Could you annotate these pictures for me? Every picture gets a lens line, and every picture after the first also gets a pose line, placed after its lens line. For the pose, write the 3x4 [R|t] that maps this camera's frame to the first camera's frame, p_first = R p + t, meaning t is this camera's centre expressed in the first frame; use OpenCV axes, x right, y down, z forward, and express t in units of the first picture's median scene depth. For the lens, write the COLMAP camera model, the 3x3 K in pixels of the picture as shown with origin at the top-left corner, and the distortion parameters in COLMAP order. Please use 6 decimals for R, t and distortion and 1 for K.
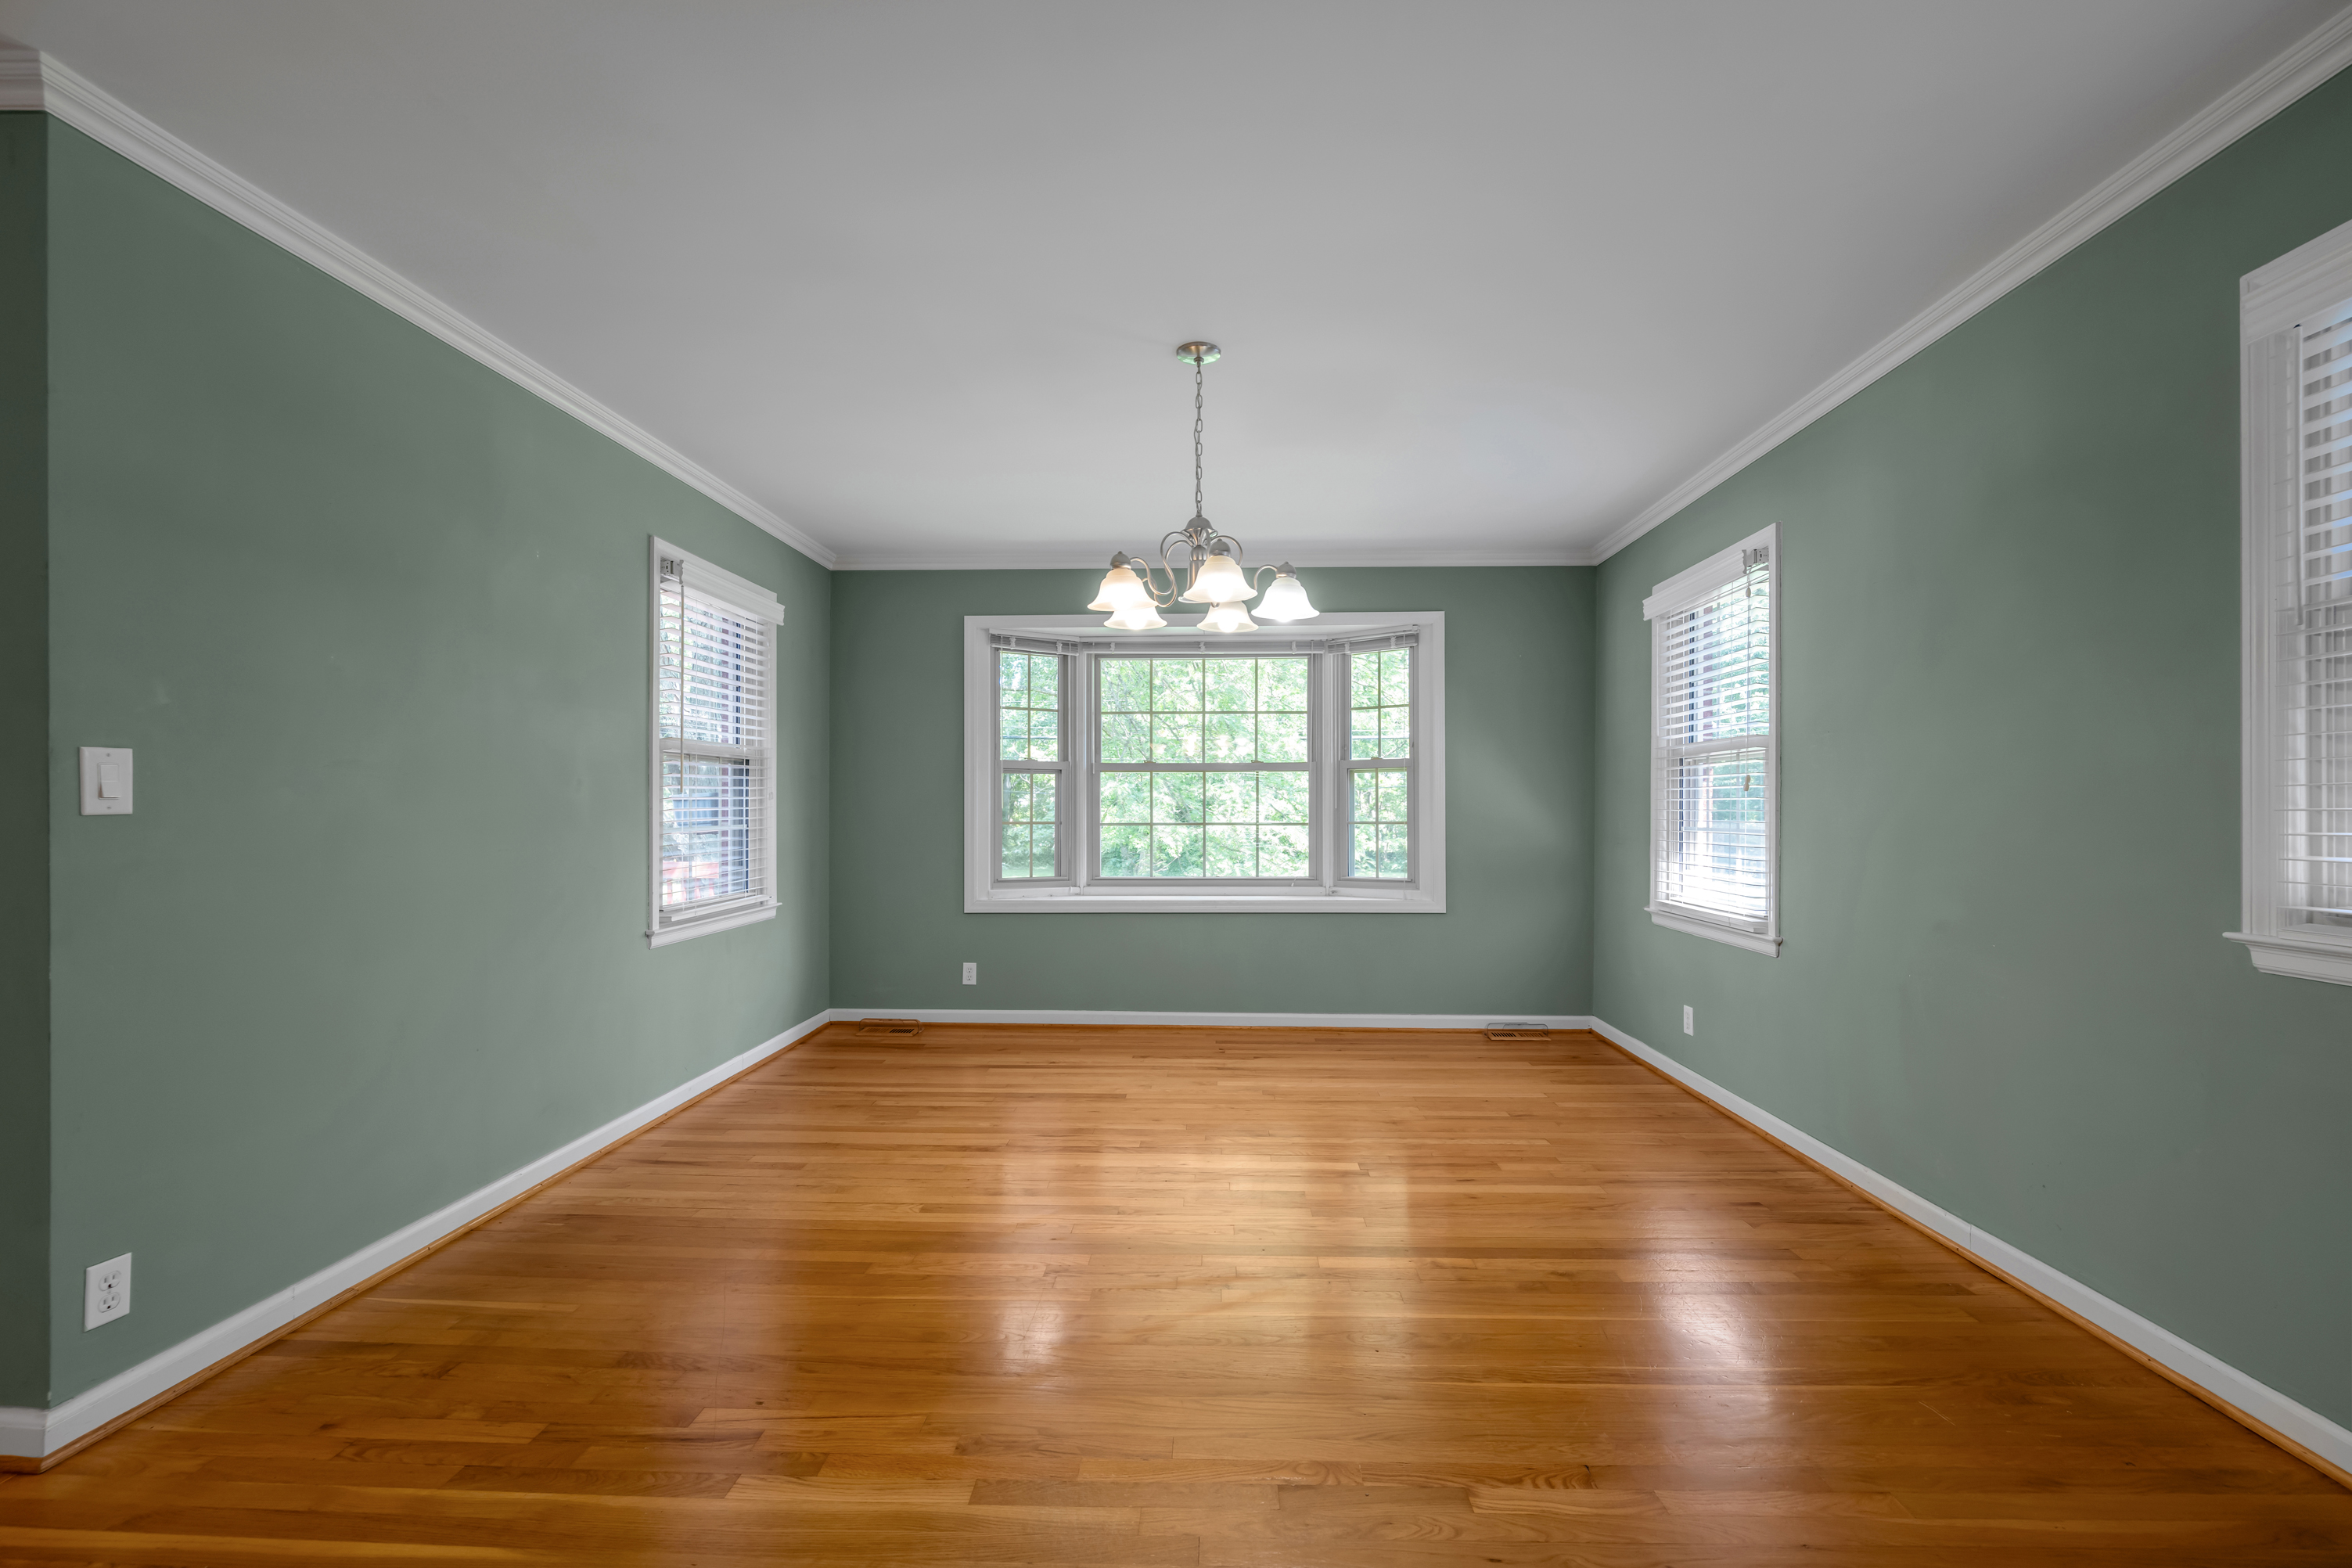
lens RADIAL K [[948.3, 0, 1197.9], [0, 948.3, 811.2], [0, 0, 1]] dist [-0.003454, 0.000729]
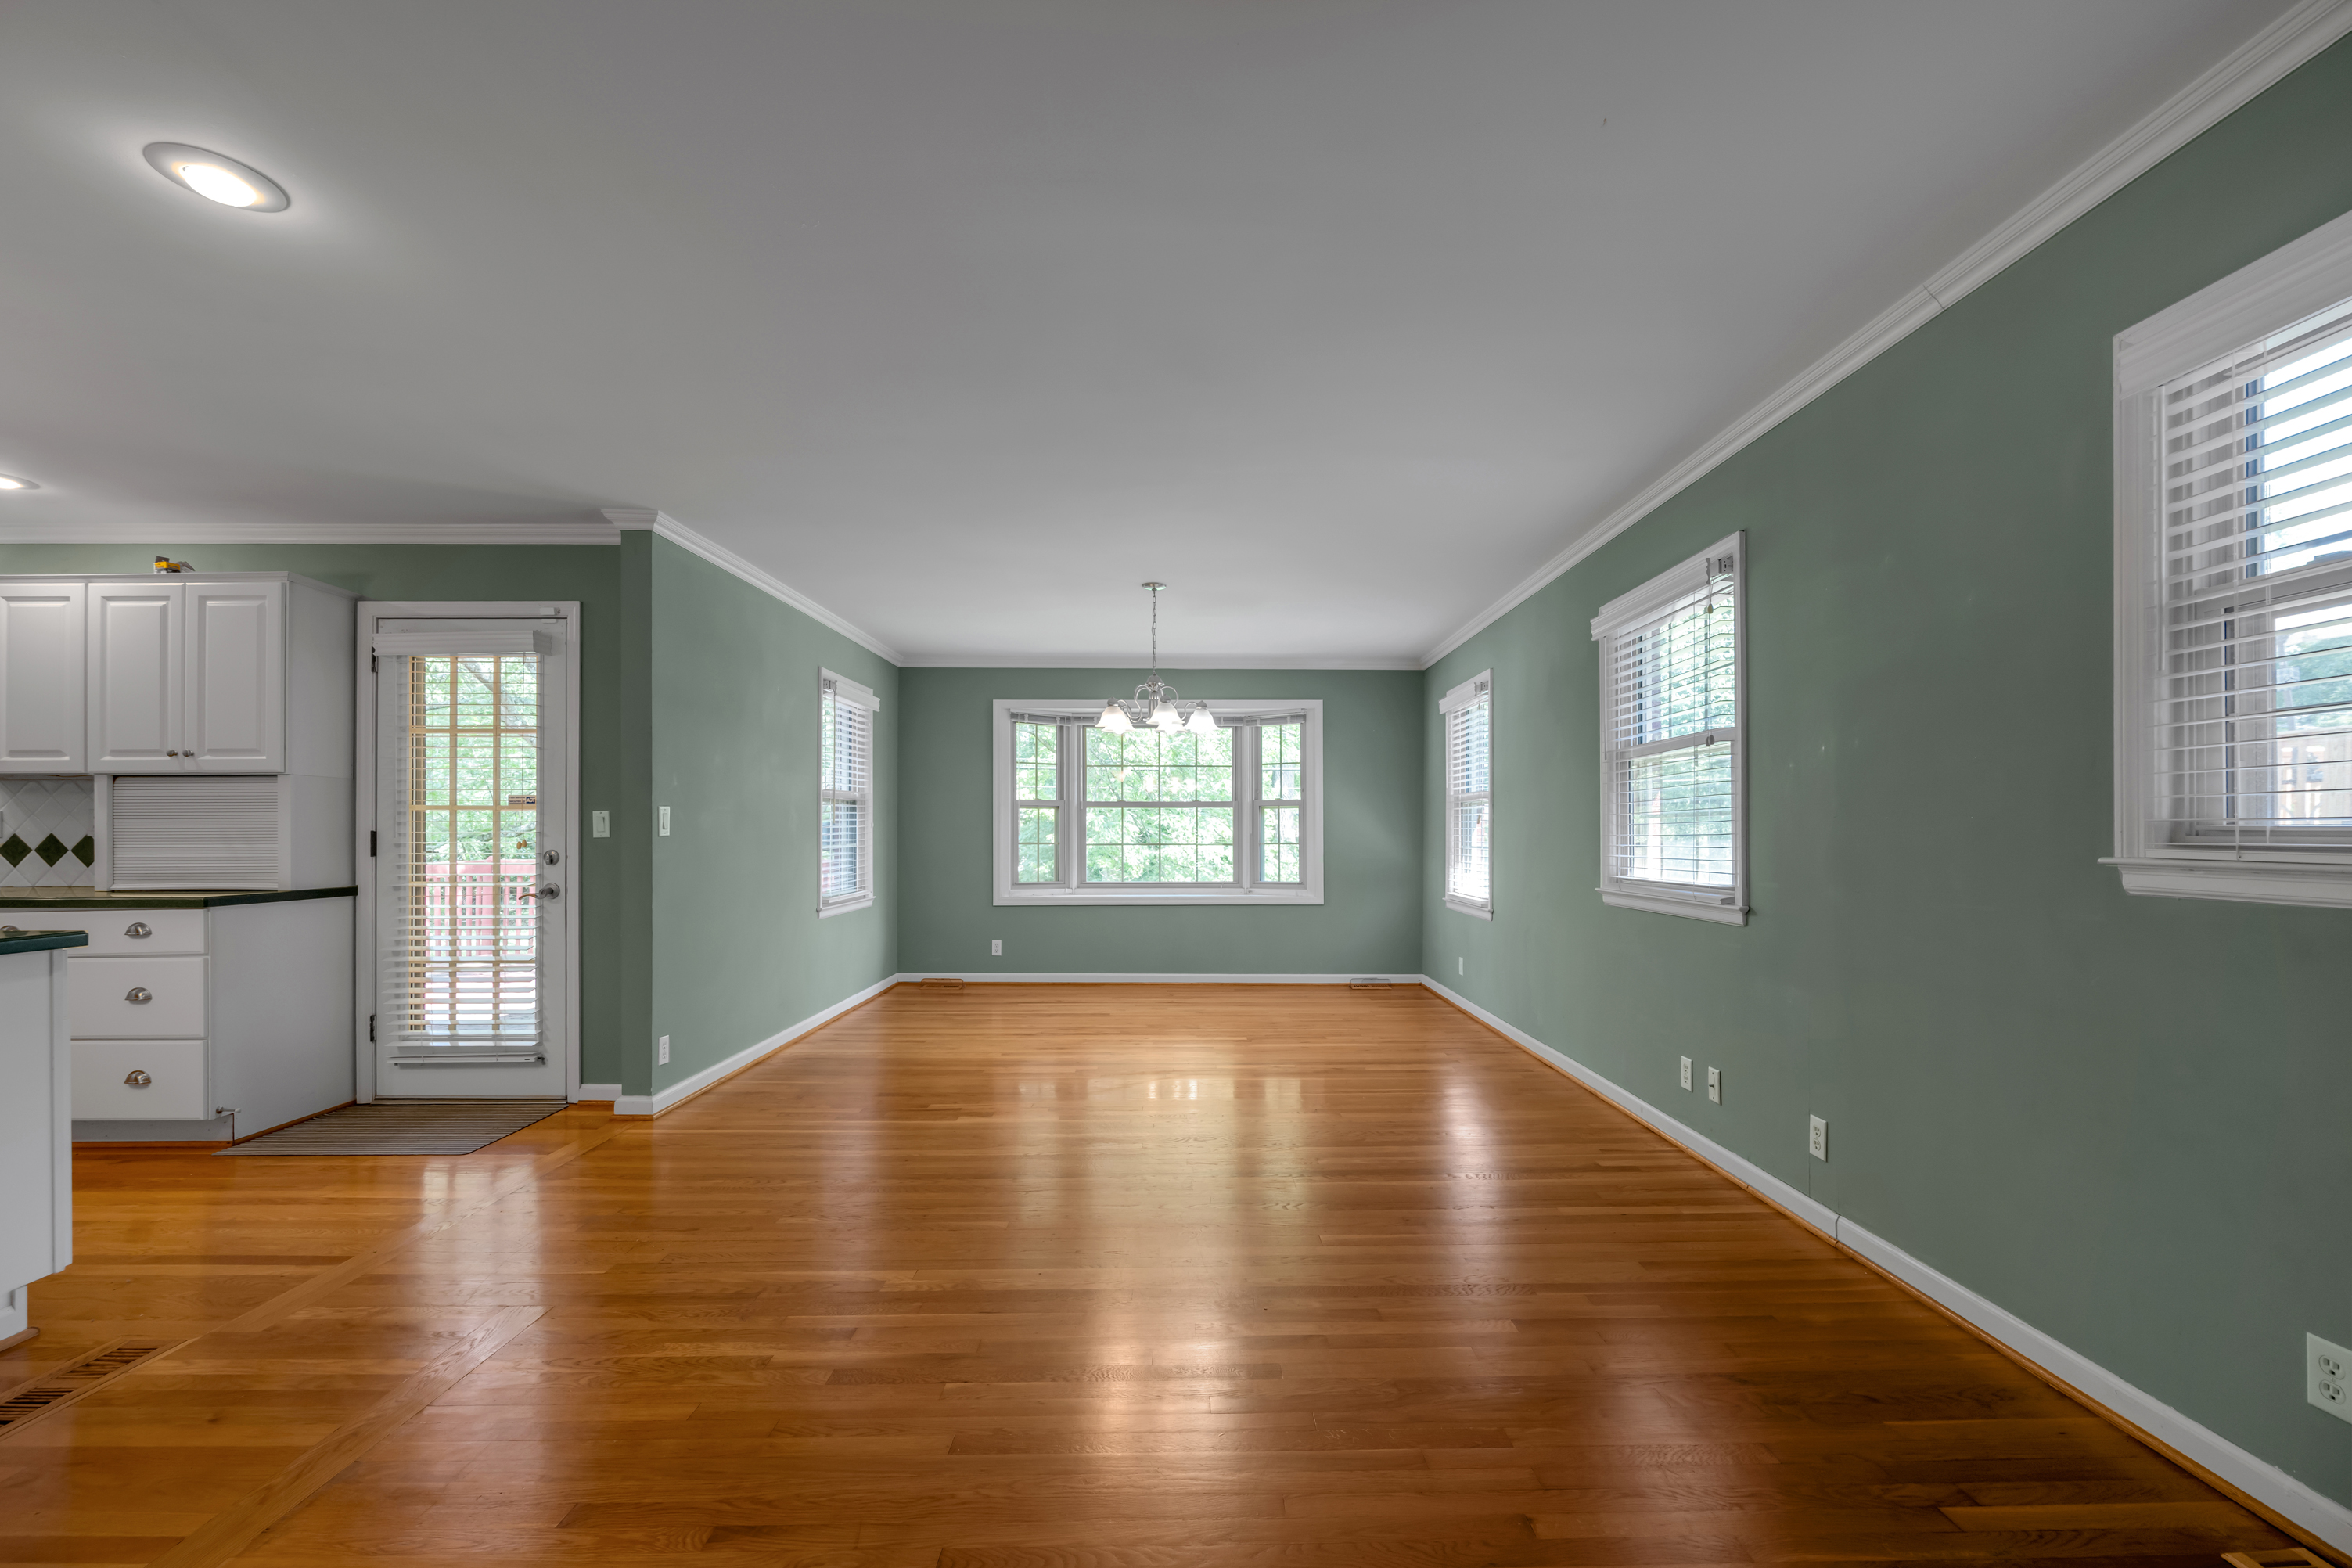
lens RADIAL K [[948.3, 0, 1185.9], [0, 948.3, 832.4], [0, 0, 1]] dist [-0.003454, 0.000729]
pose [[0.999529, 0.001233, 0.030670, 0.002891], [-0.001149, 0.999996, -0.002738, -0.000665], [-0.030673, 0.002701, 0.999526, -0.475659]]
